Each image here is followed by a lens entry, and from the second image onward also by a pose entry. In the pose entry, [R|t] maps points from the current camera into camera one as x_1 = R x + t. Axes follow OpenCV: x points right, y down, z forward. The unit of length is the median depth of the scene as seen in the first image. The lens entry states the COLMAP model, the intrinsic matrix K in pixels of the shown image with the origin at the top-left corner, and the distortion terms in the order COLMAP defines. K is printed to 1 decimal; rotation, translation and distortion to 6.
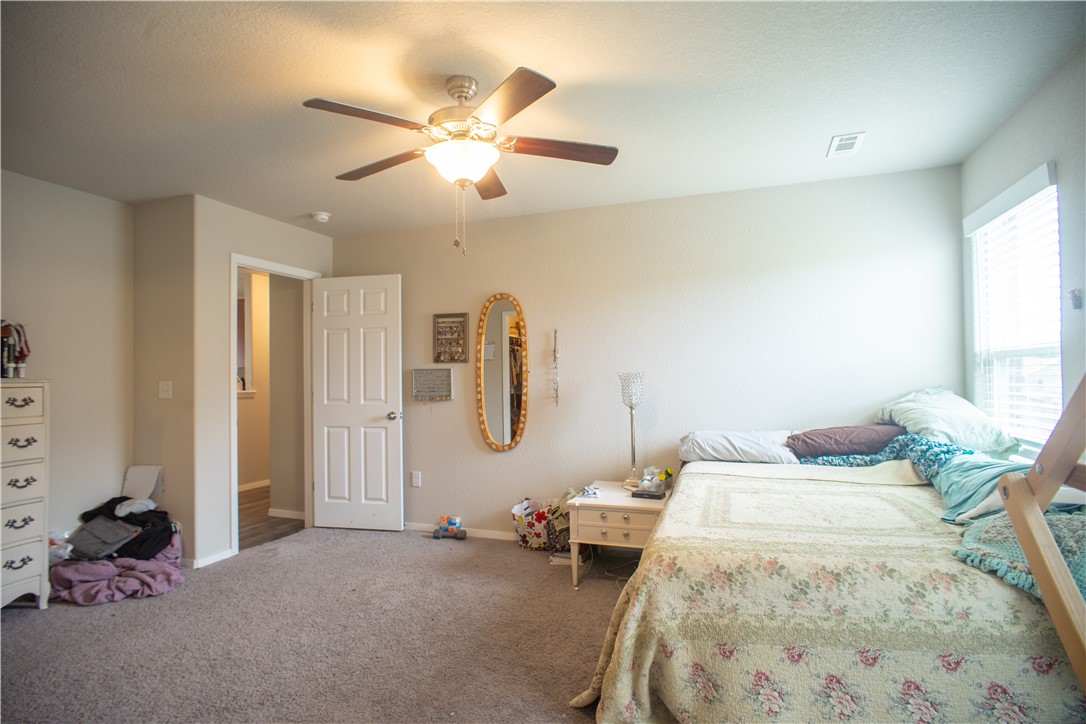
lens RADIAL K [[571.2, 0, 540.0], [0, 571.2, 365.3], [0, 0, 1]] dist [-0.031010, 0.004681]
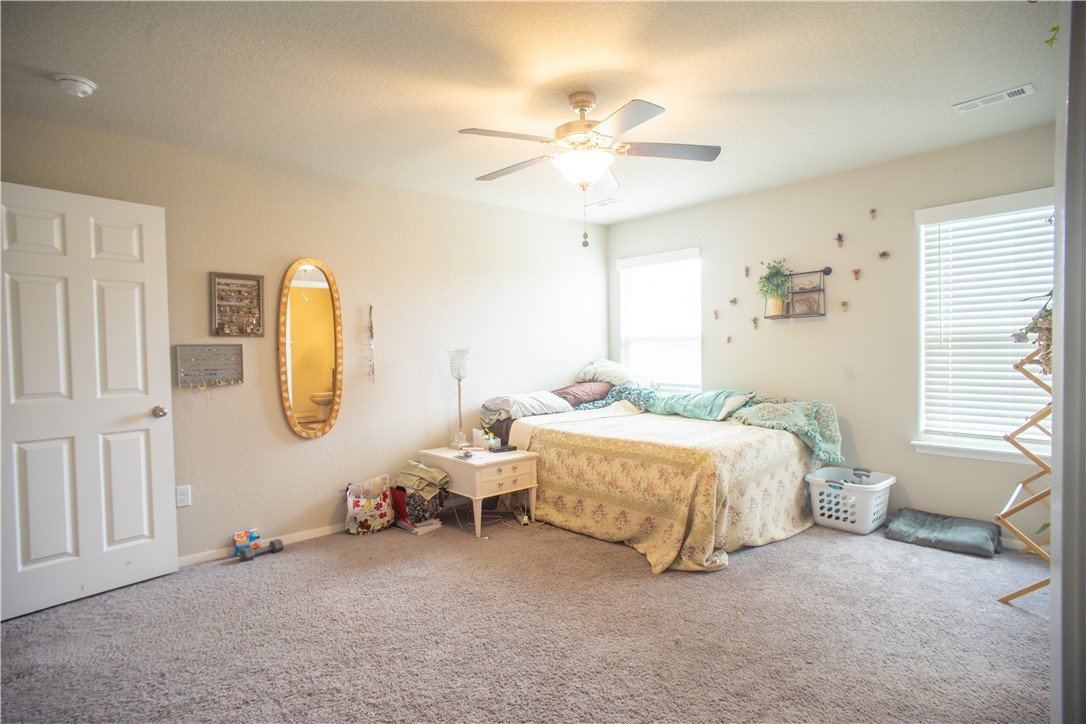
lens RADIAL K [[571.2, 0, 531.9], [0, 571.2, 365.5], [0, 0, 1]] dist [-0.031010, 0.004681]
pose [[0.480974, -0.021924, 0.876461, -0.679526], [-0.005163, 0.999599, 0.027838, 0.011645], [-0.876720, -0.017915, 0.480668, 0.288289]]
